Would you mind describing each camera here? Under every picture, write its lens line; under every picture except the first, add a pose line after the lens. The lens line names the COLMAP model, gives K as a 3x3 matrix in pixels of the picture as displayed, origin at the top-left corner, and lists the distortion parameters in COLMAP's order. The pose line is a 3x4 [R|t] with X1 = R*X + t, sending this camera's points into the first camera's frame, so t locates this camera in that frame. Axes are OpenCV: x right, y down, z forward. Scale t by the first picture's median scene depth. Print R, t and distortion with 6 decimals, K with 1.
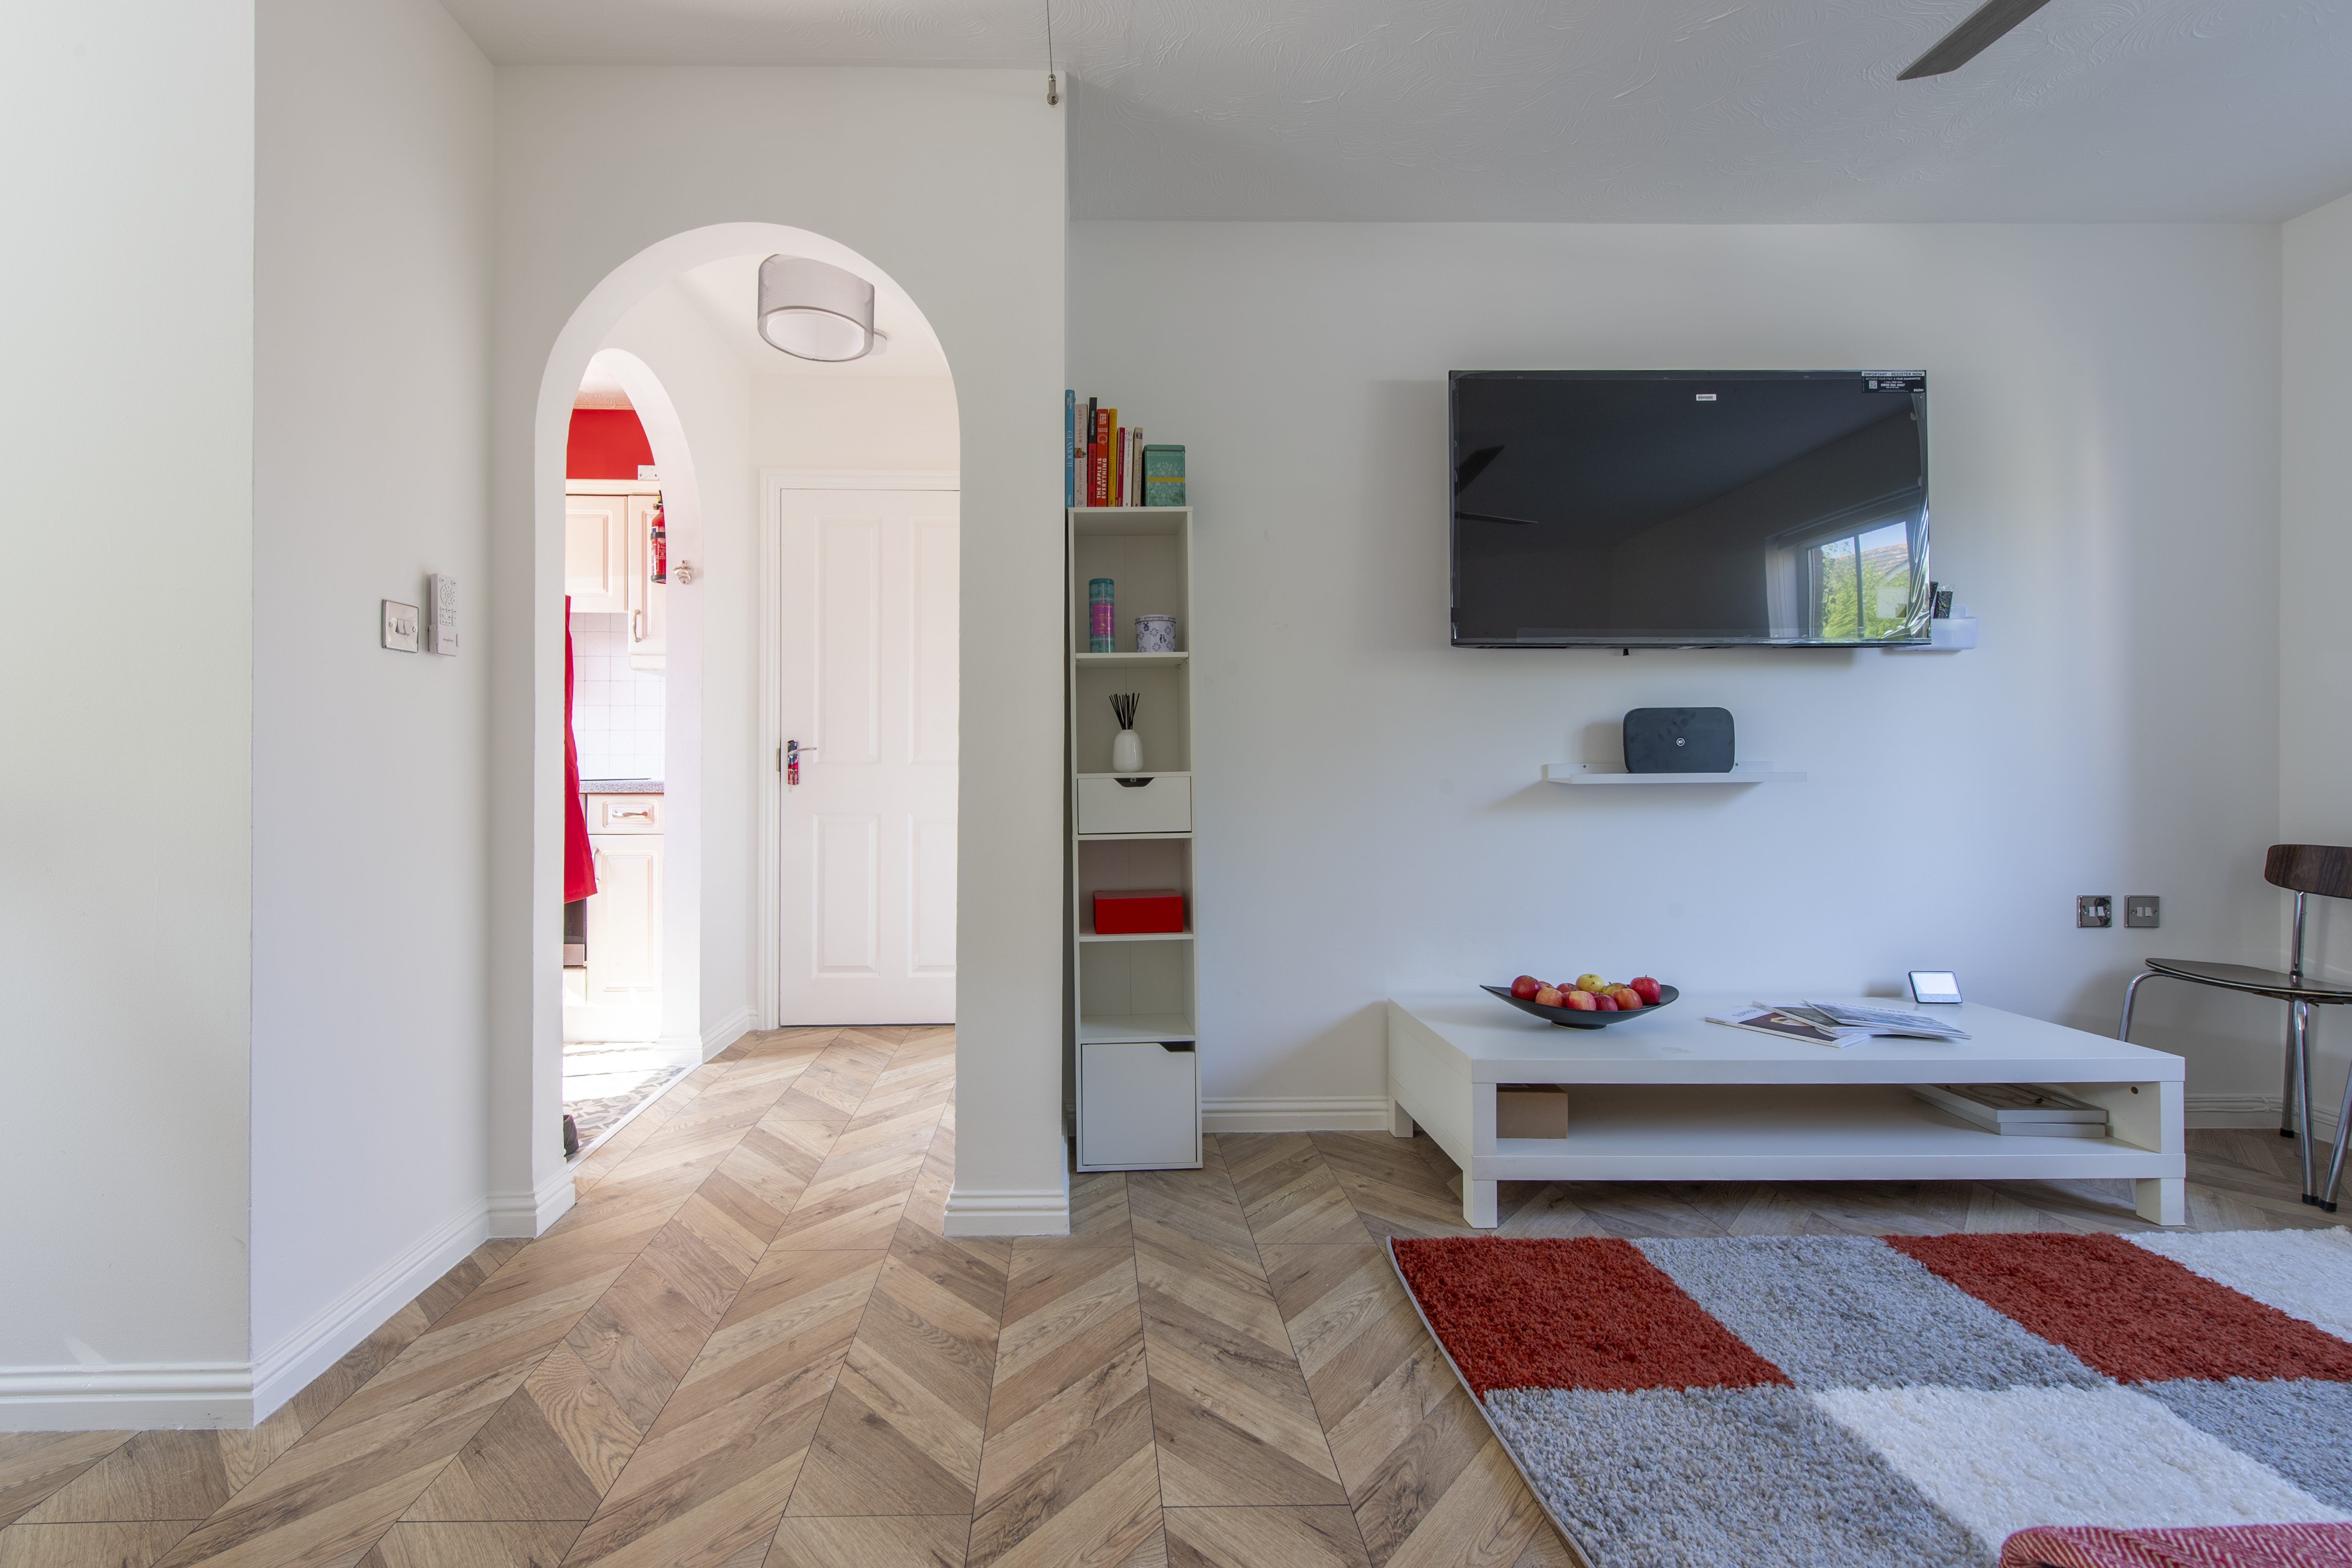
lens RADIAL K [[943.5, 0, 1110.9], [0, 943.5, 778.3], [0, 0, 1]] dist [0.009716, -0.003644]
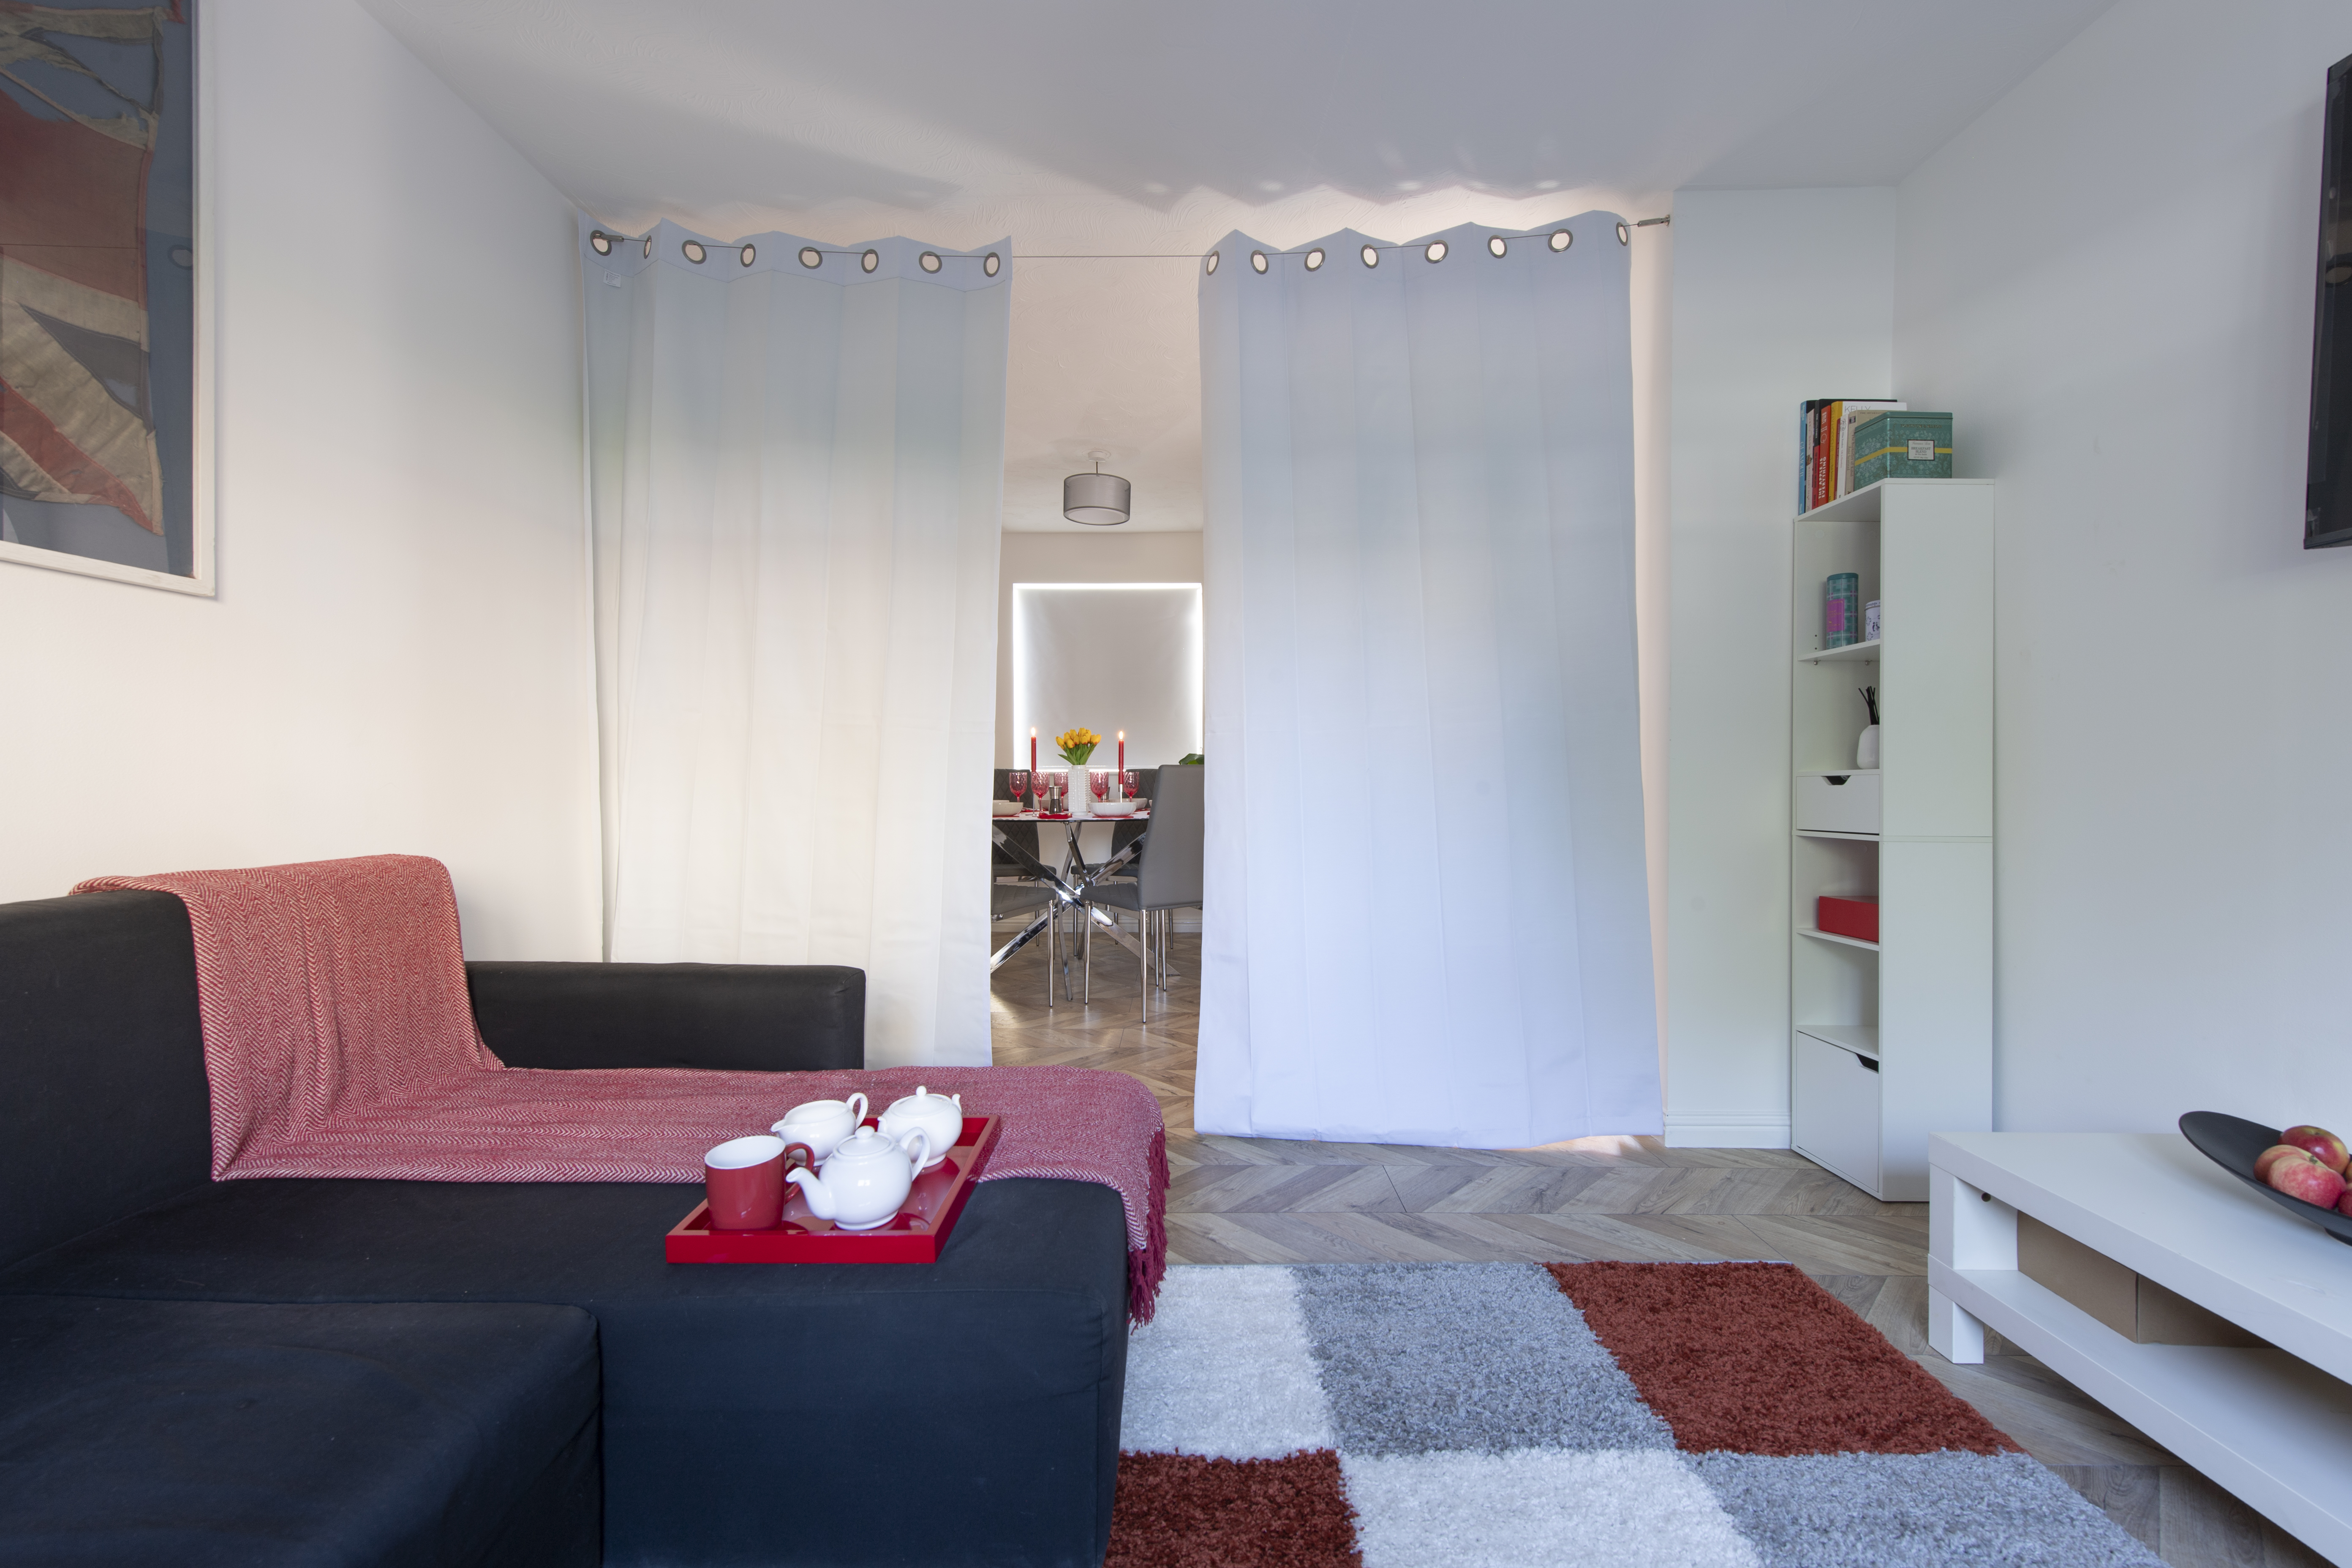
lens RADIAL K [[943.5, 0, 1159.7], [0, 943.5, 782.4], [0, 0, 1]] dist [0.009716, -0.003644]
pose [[-0.037403, 0.013953, -0.999203, 1.042174], [0.004671, 0.999894, 0.013788, -0.010787], [0.999289, -0.004151, -0.037465, 0.337934]]
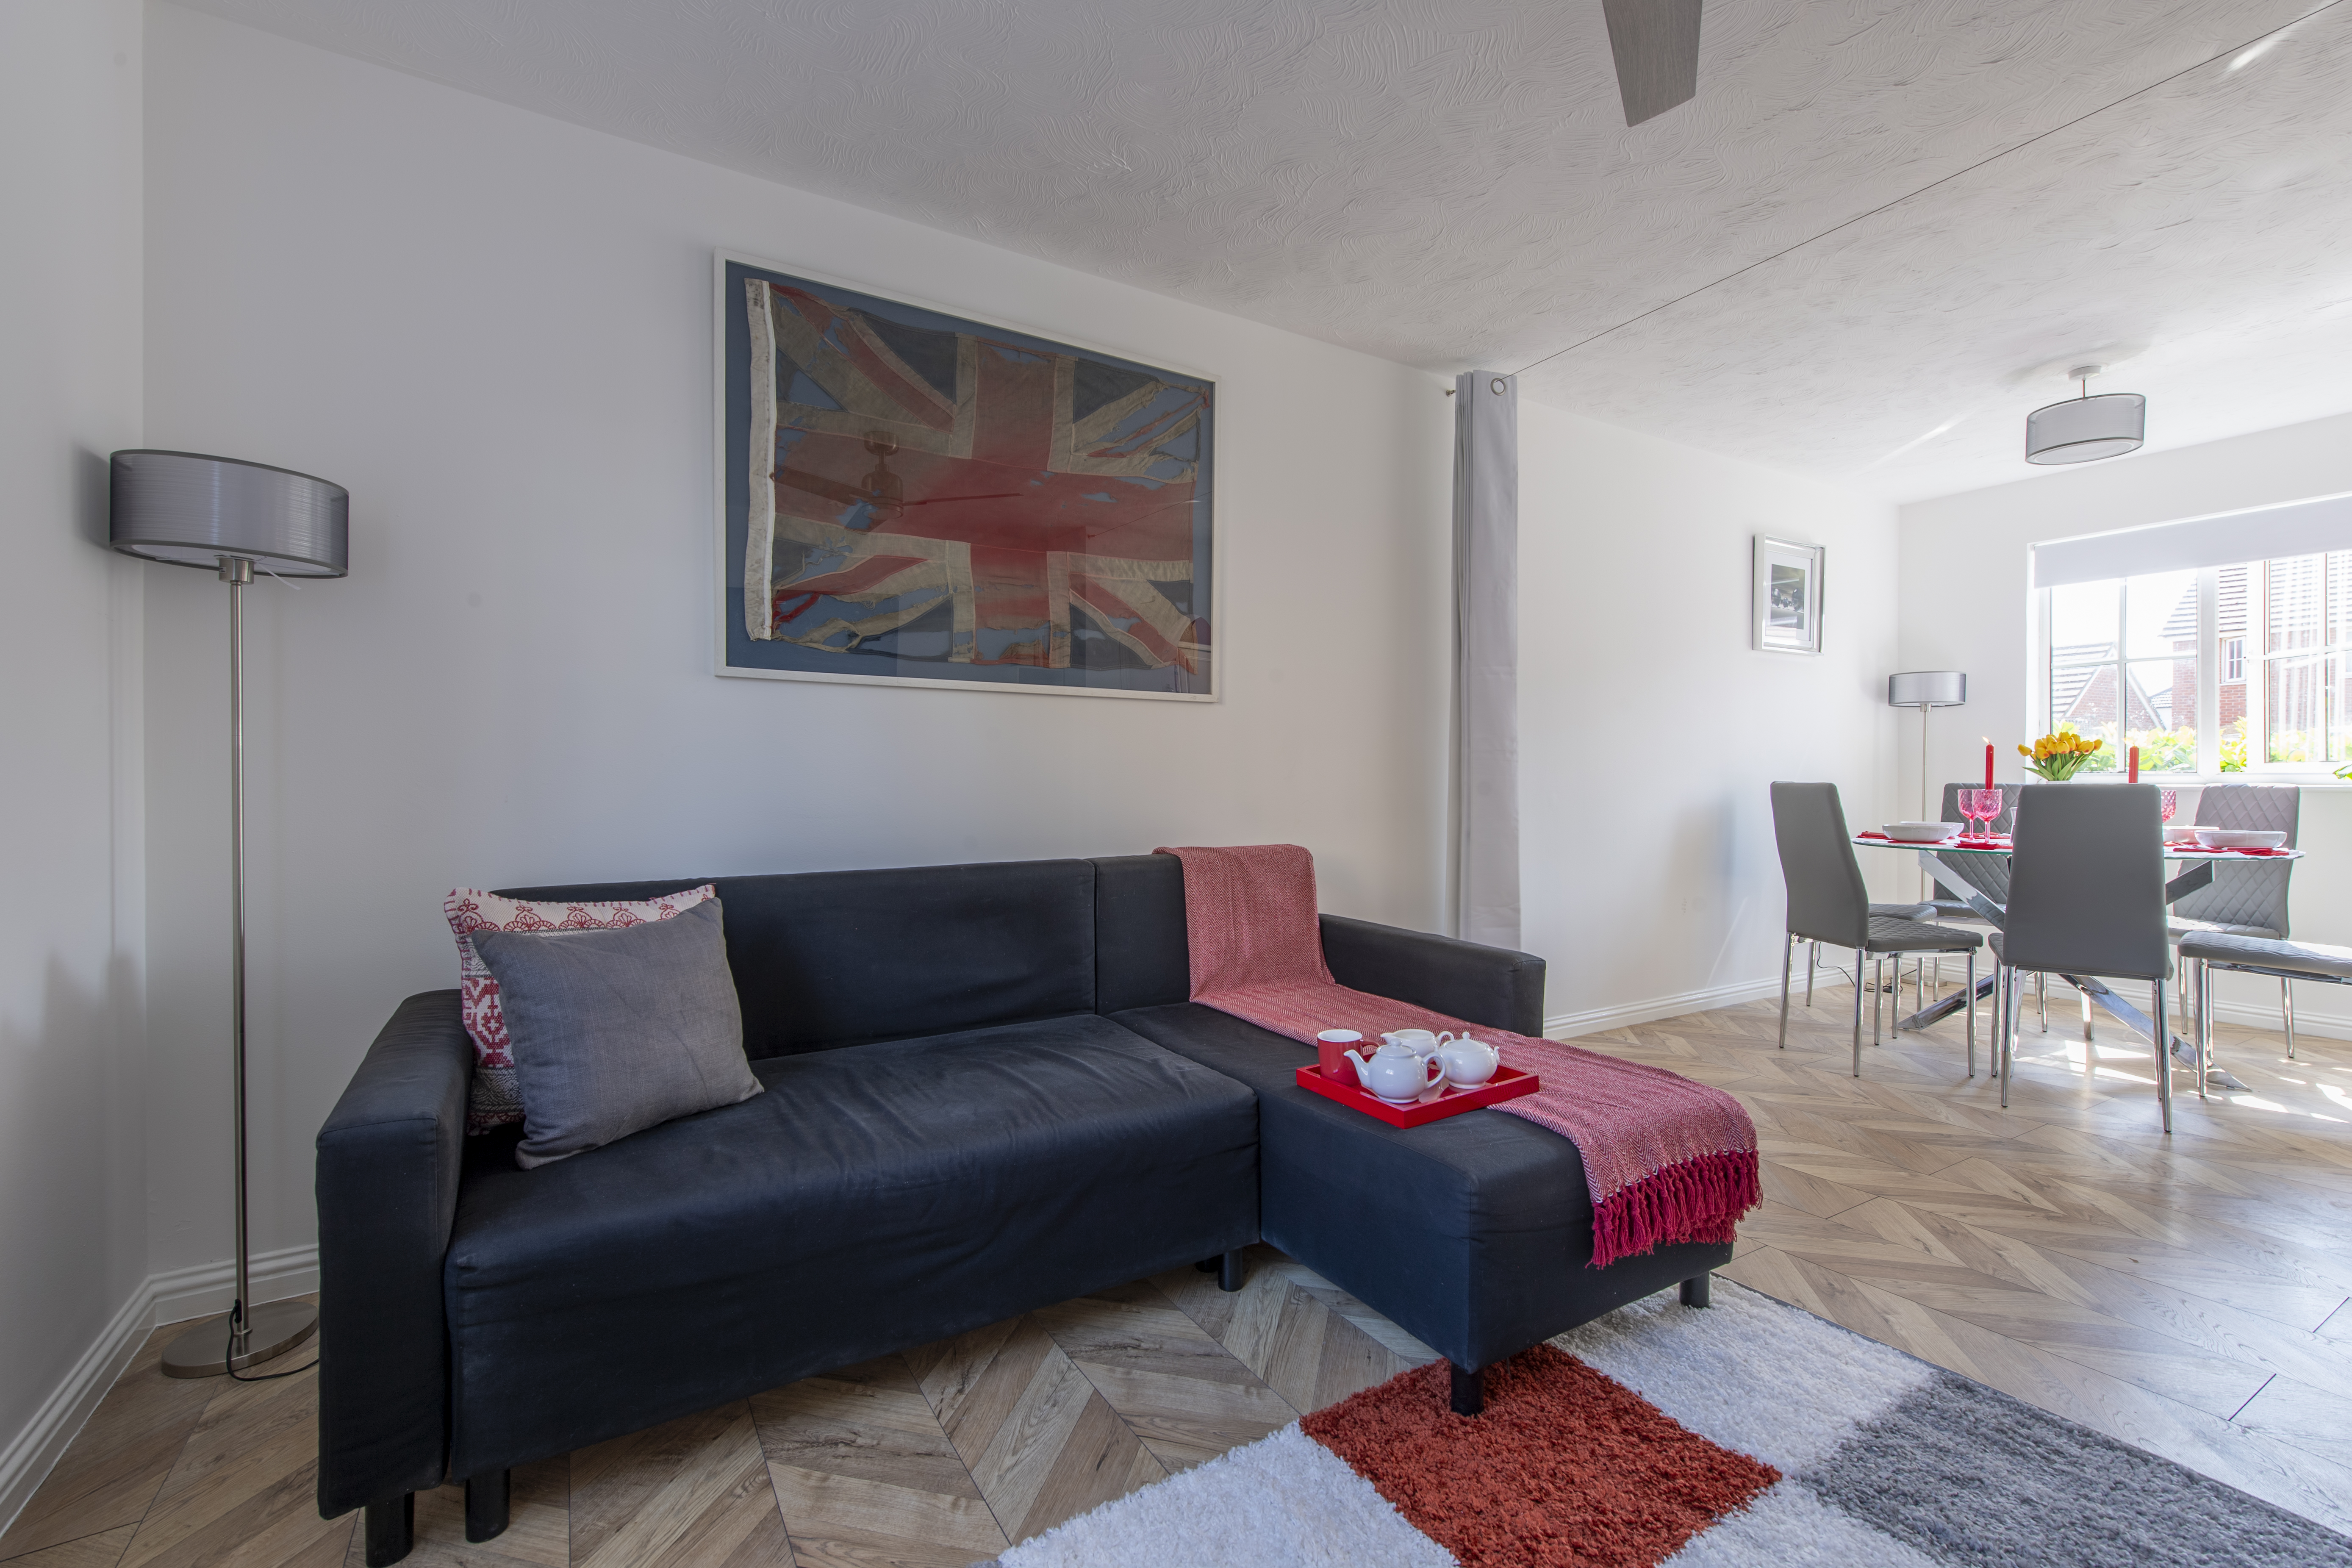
lens RADIAL K [[979.6, 0, 1178.7], [0, 979.6, 790.5], [0, 0, 1]] dist [-0.001824, -0.002191]
pose [[-0.866360, 0.008233, -0.499353, 1.094907], [0.005087, 0.999958, 0.007660, -0.029091], [0.499395, 0.004096, -0.866365, 0.753868]]
